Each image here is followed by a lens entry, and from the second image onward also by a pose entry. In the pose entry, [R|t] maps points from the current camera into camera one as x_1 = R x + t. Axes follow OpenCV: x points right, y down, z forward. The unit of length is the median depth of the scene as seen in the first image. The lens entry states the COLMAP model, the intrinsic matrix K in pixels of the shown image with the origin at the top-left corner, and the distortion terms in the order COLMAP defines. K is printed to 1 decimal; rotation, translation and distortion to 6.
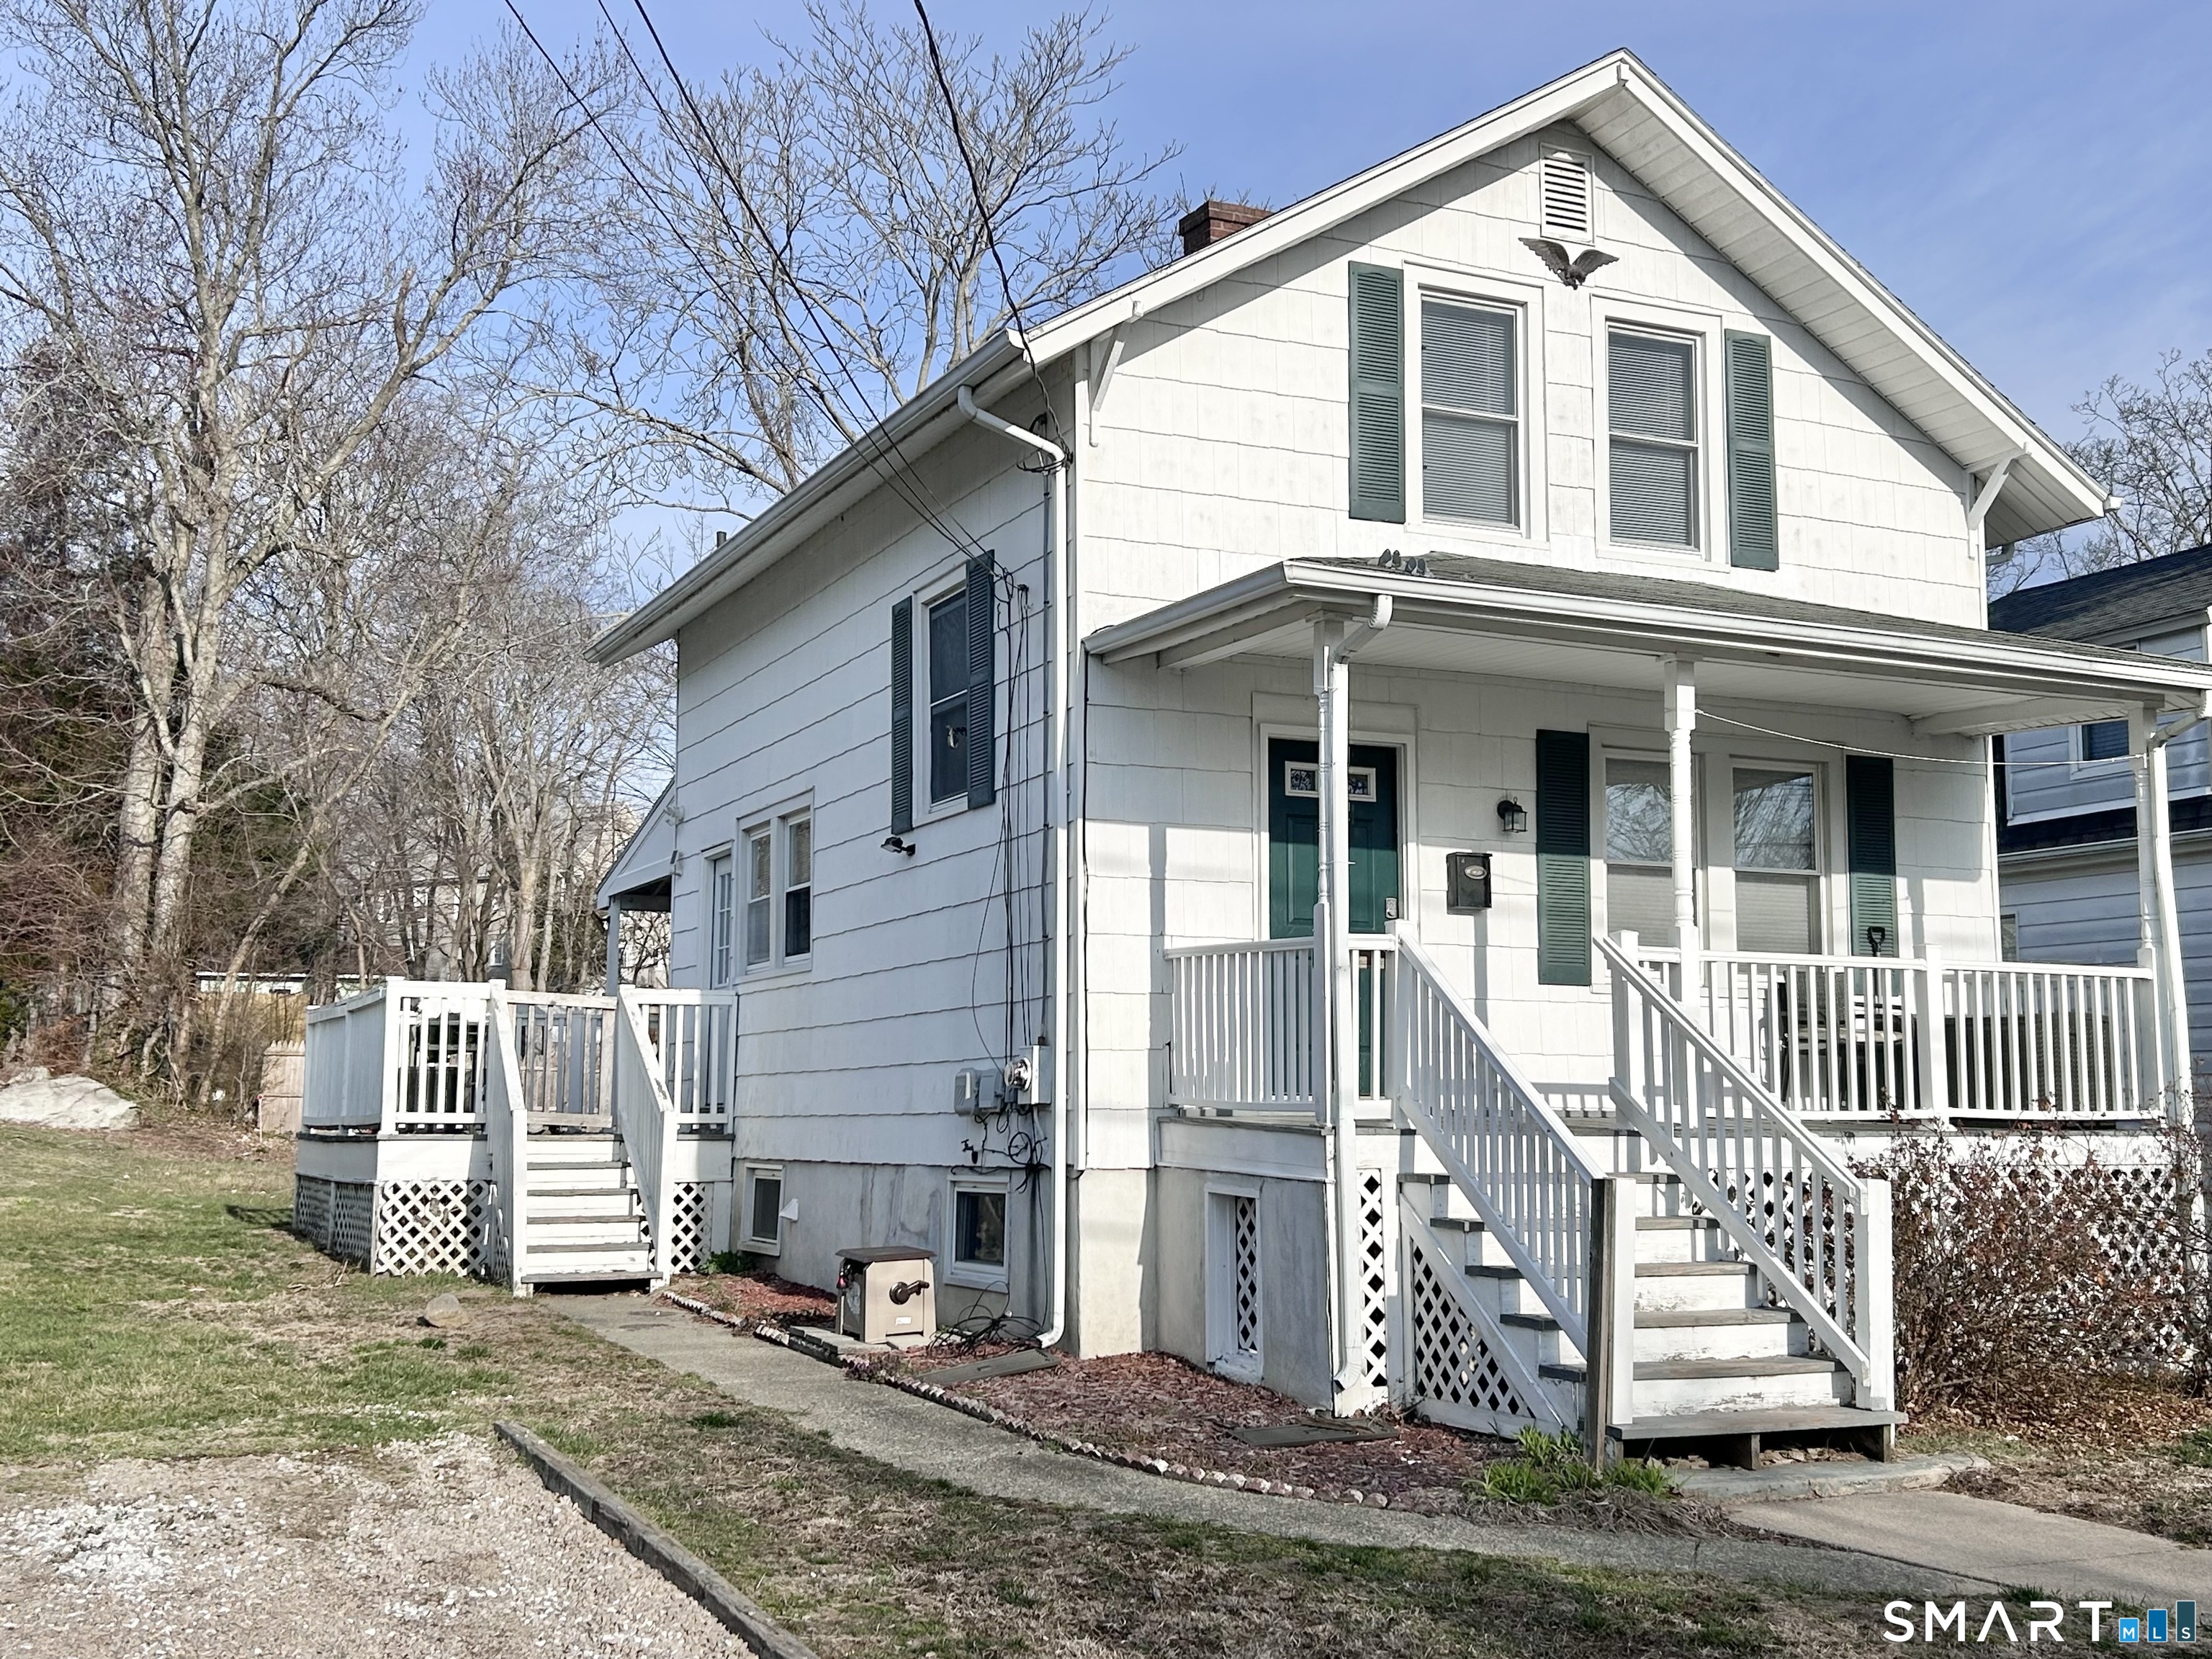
lens RADIAL K [[2394.3, 0, 1108.0], [0, 2394.3, 839.1], [0, 0, 1]] dist [0.055589, 0.000000]
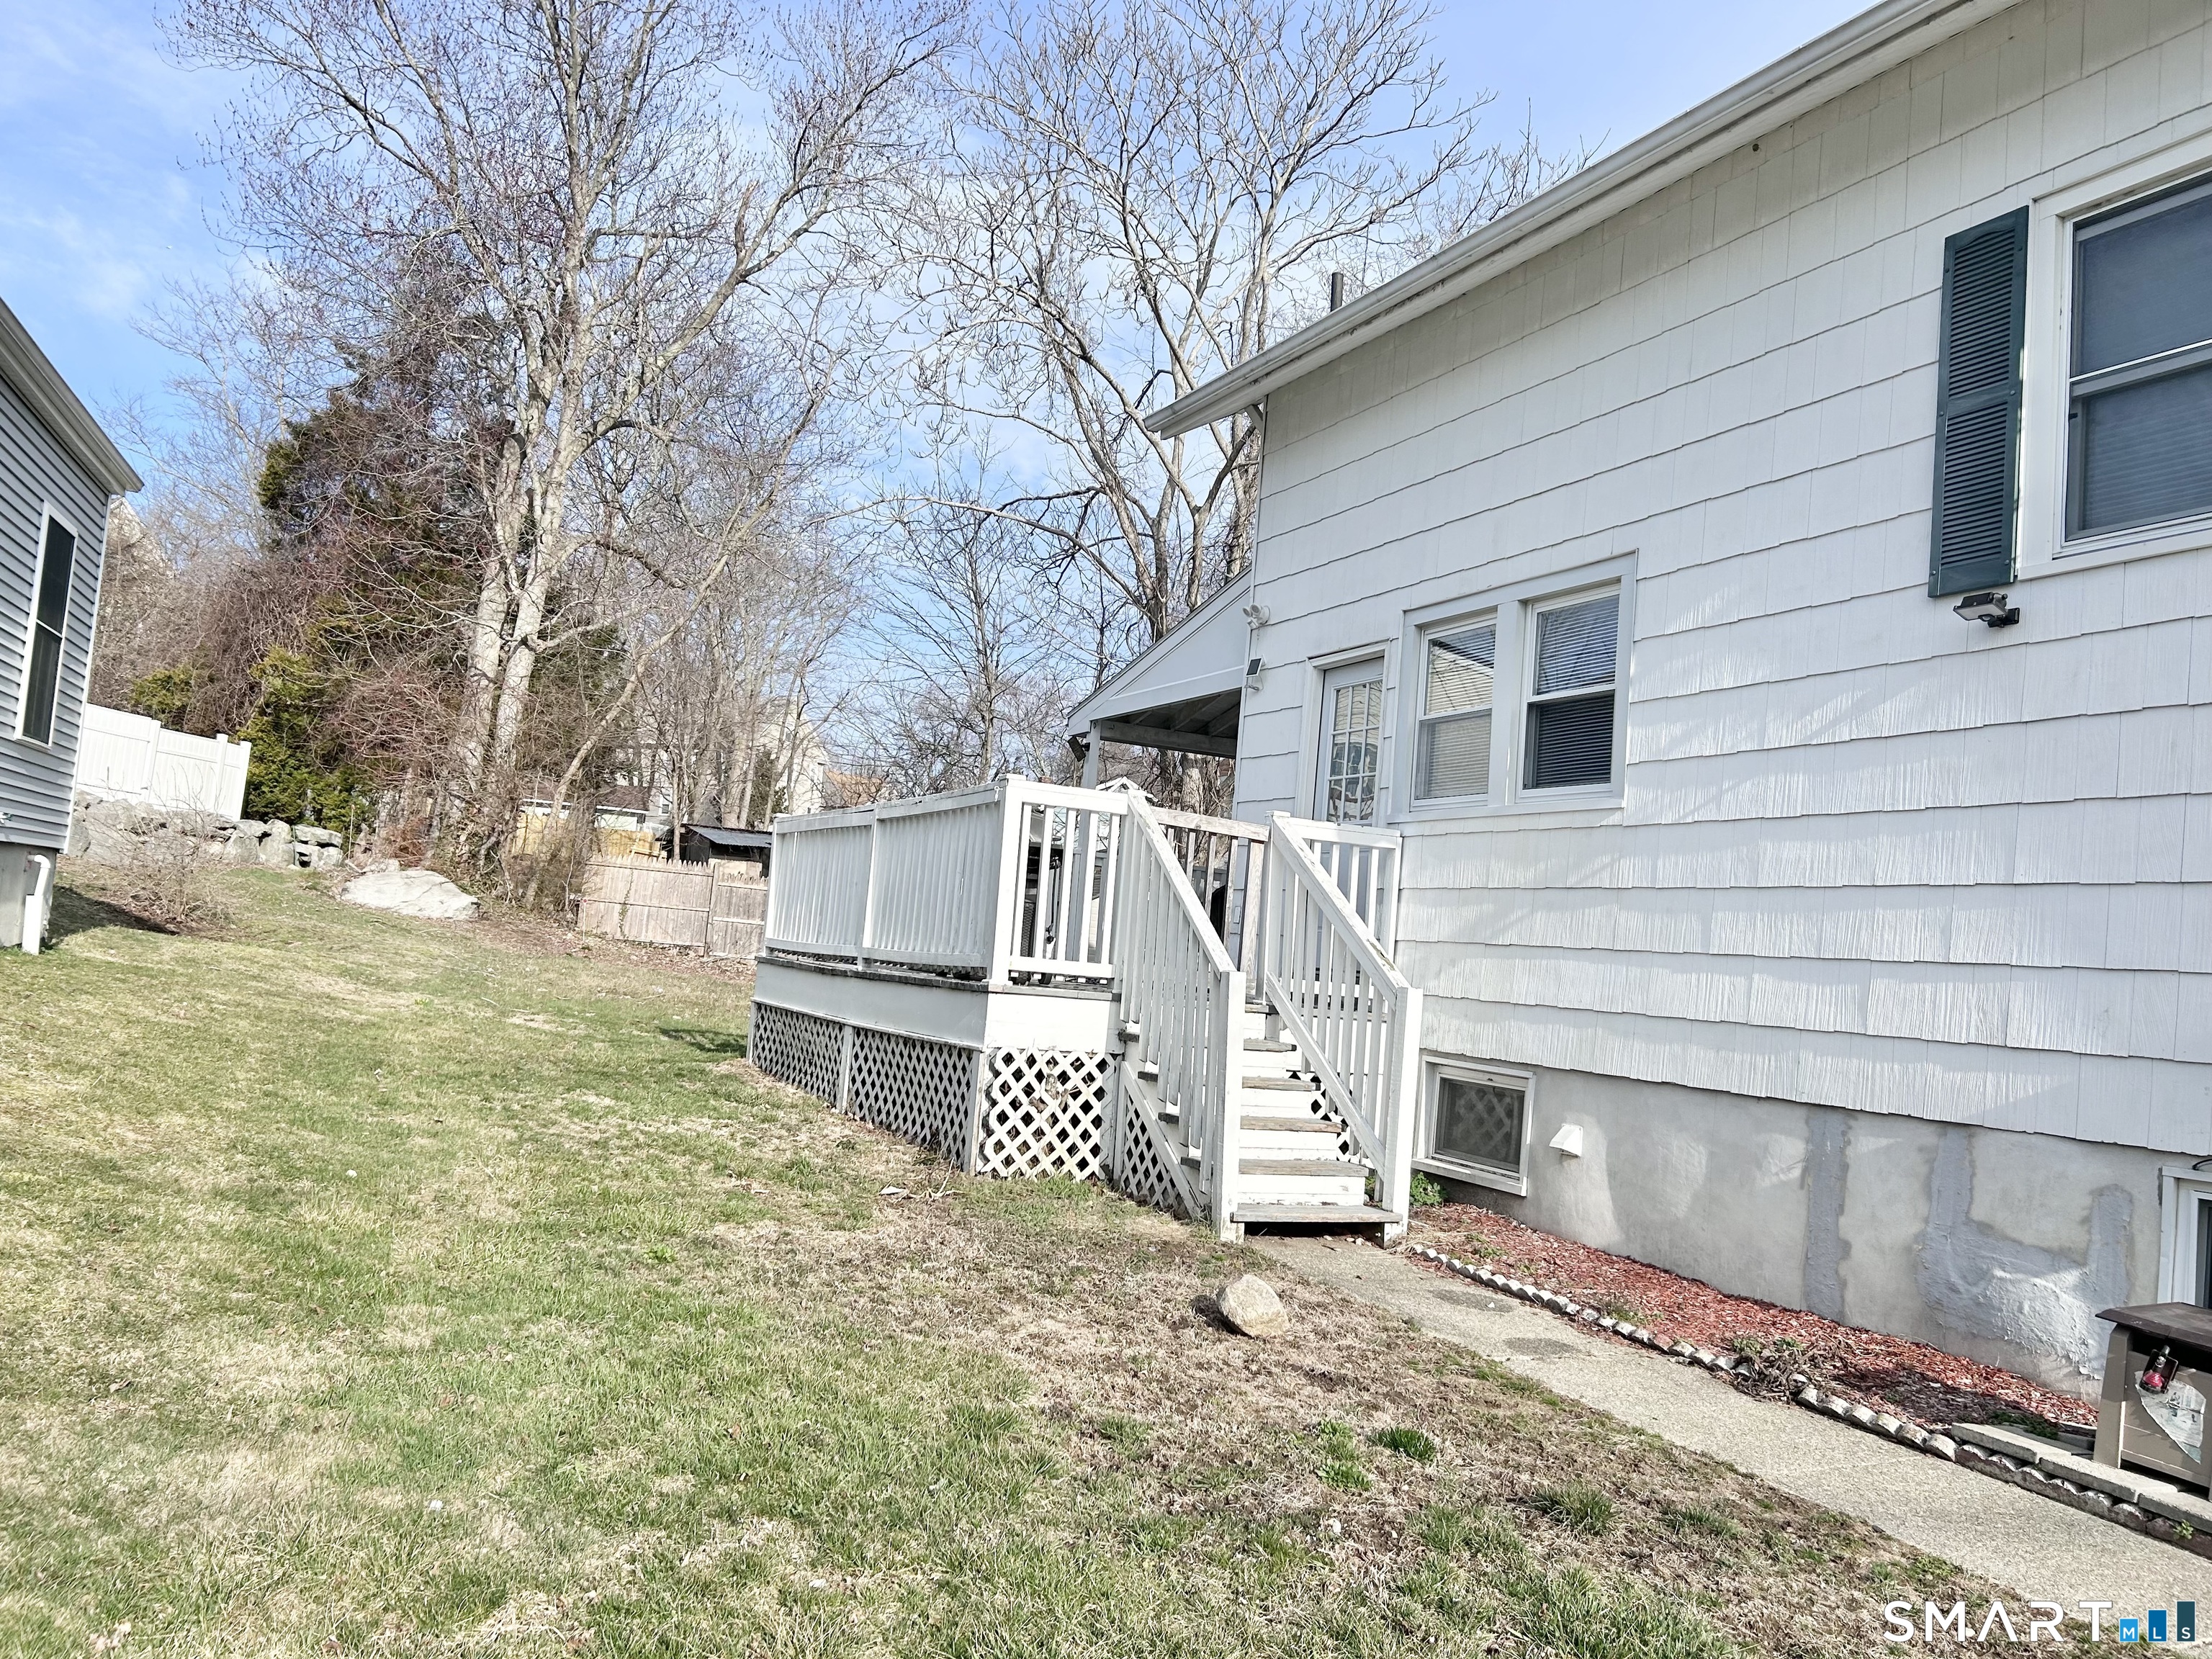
lens RADIAL K [[1680.8, 0, 1103.6], [0, 1680.8, 819.6], [0, 0, 1]] dist [0.064411, -0.001145]
pose [[0.997023, 0.076742, 0.007484, -0.272407], [-0.076961, 0.996392, 0.035764, 0.050999], [-0.004712, -0.036234, 0.999332, 0.482429]]
